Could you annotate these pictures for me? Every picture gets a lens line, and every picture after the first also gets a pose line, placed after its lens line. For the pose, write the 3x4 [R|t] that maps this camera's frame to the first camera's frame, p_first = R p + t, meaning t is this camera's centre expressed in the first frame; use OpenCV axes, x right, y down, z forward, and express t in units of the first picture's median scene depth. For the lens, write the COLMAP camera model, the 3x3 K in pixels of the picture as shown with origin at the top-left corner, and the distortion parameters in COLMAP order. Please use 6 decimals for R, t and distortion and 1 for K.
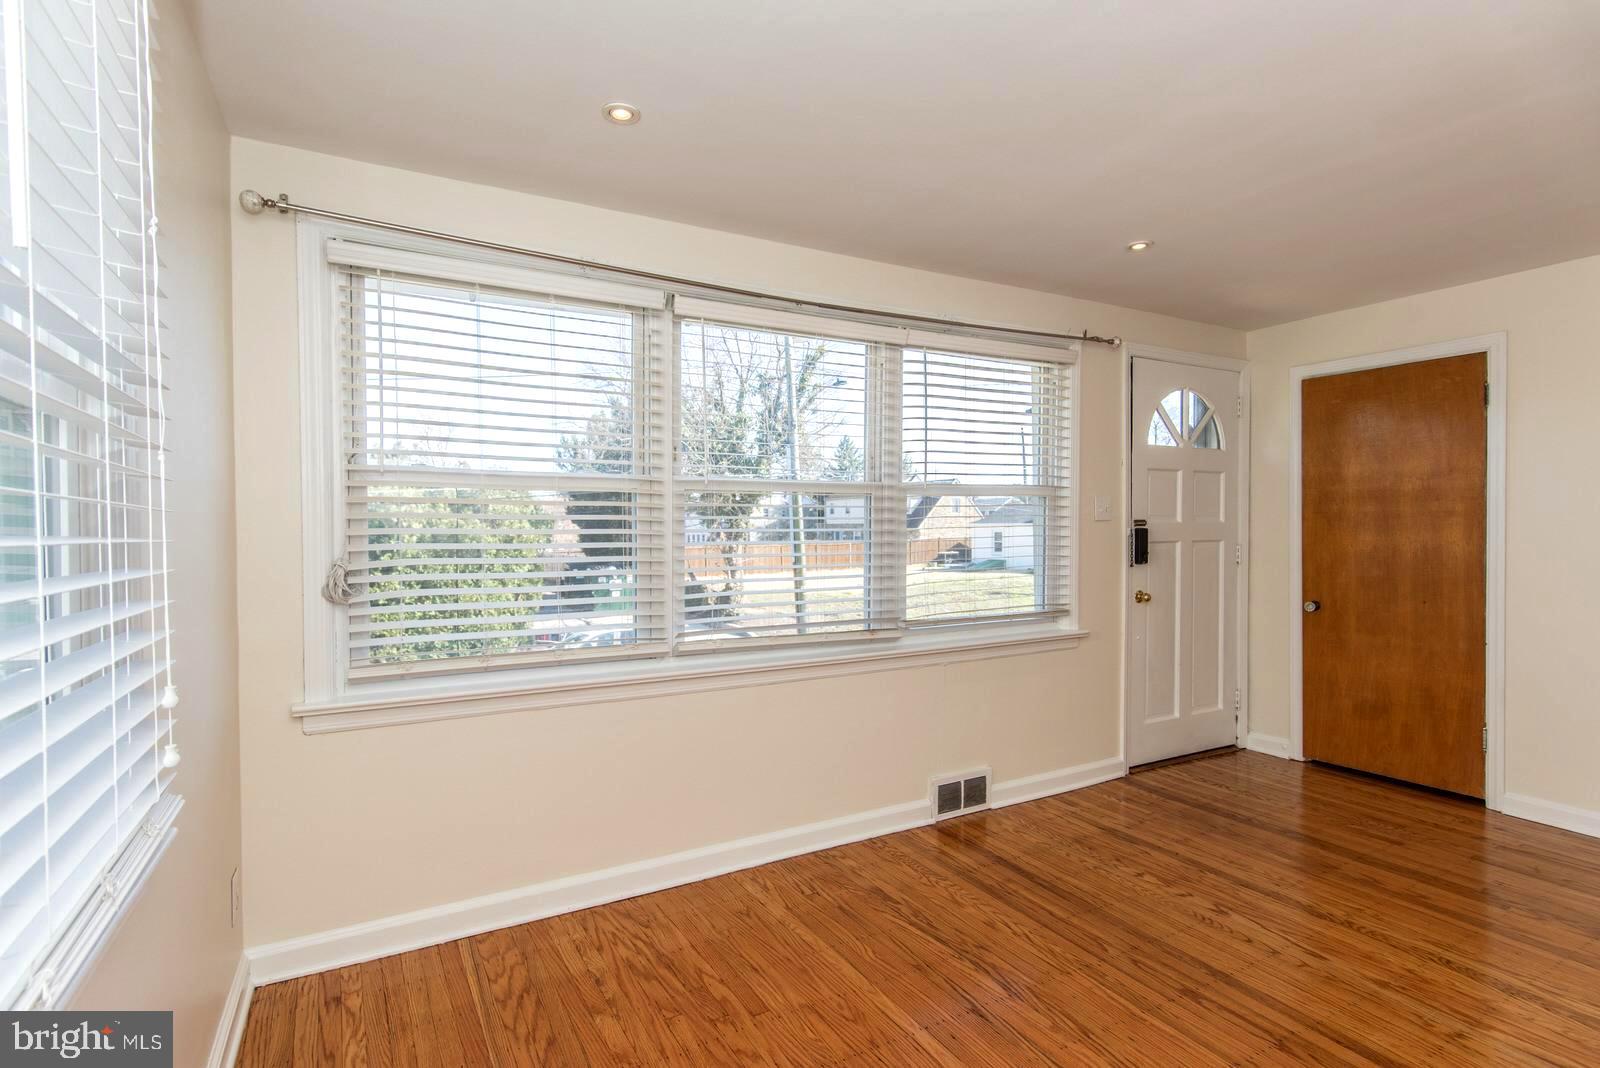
lens RADIAL K [[800.4, 0, 793.7], [0, 800.4, 542.8], [0, 0, 1]] dist [0.000899, 0.000492]
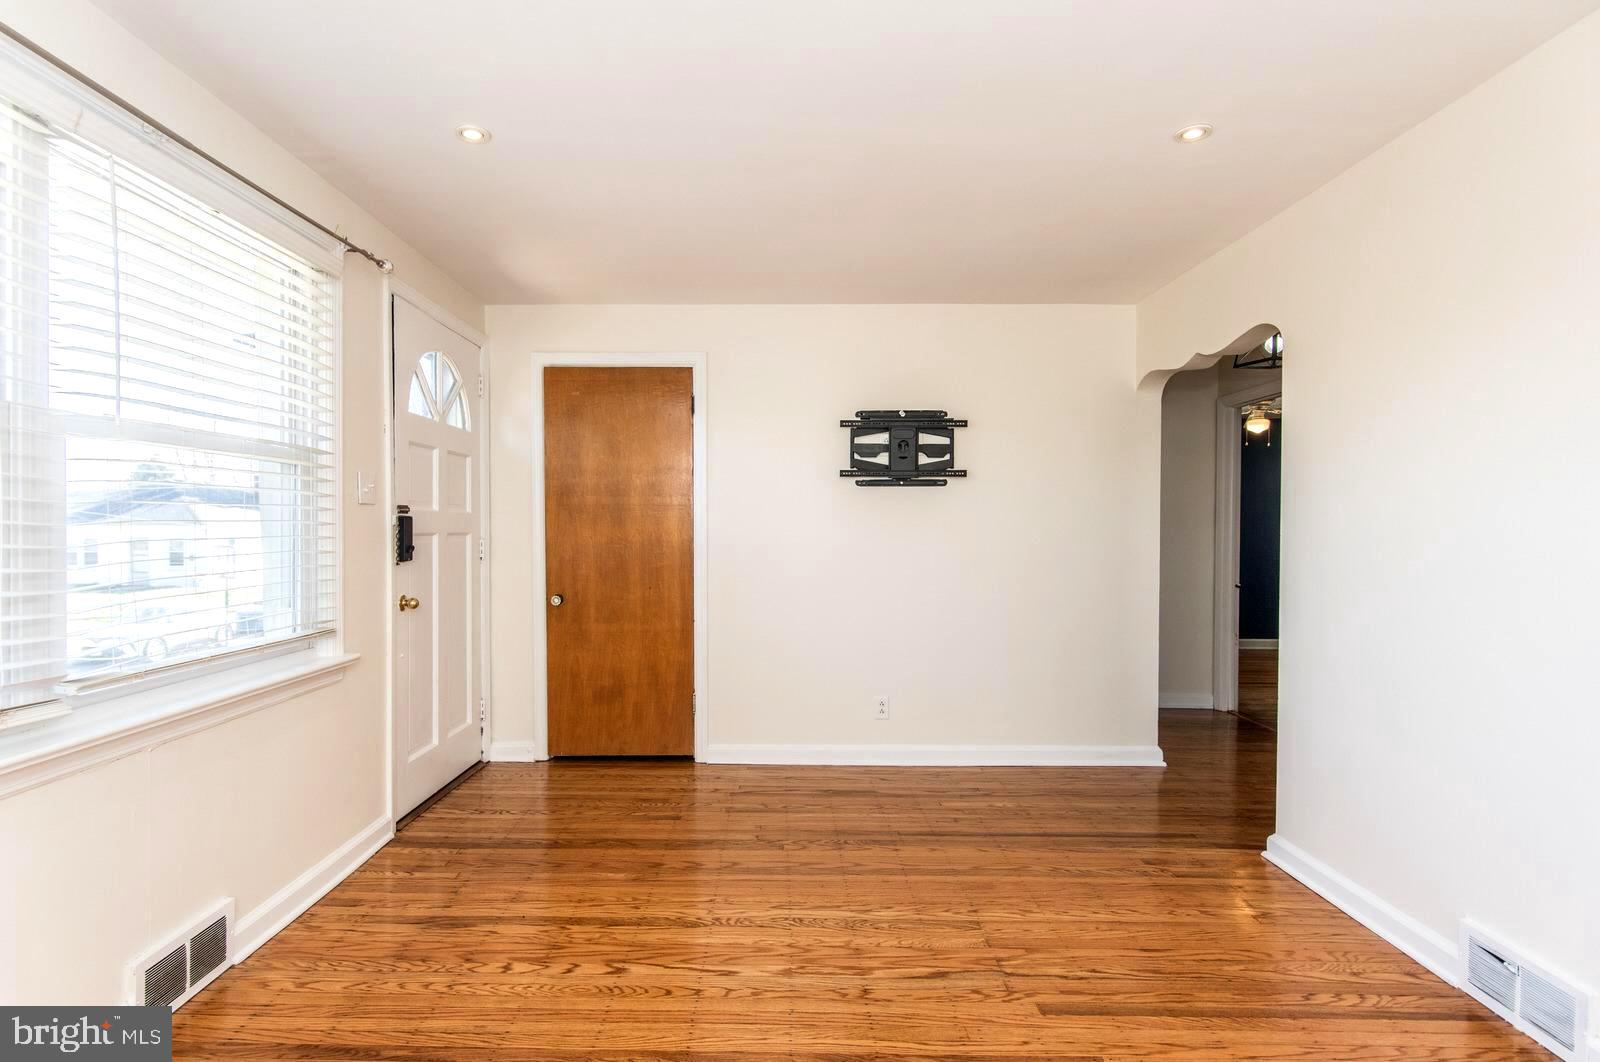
lens RADIAL K [[800.4, 0, 793.7], [0, 800.4, 539.8], [0, 0, 1]] dist [0.000899, 0.000492]
pose [[0.501973, -0.007346, 0.864852, -0.059879], [0.016648, 0.999861, -0.001170, 0.012928], [-0.864723, 0.014986, 0.502025, 0.284139]]
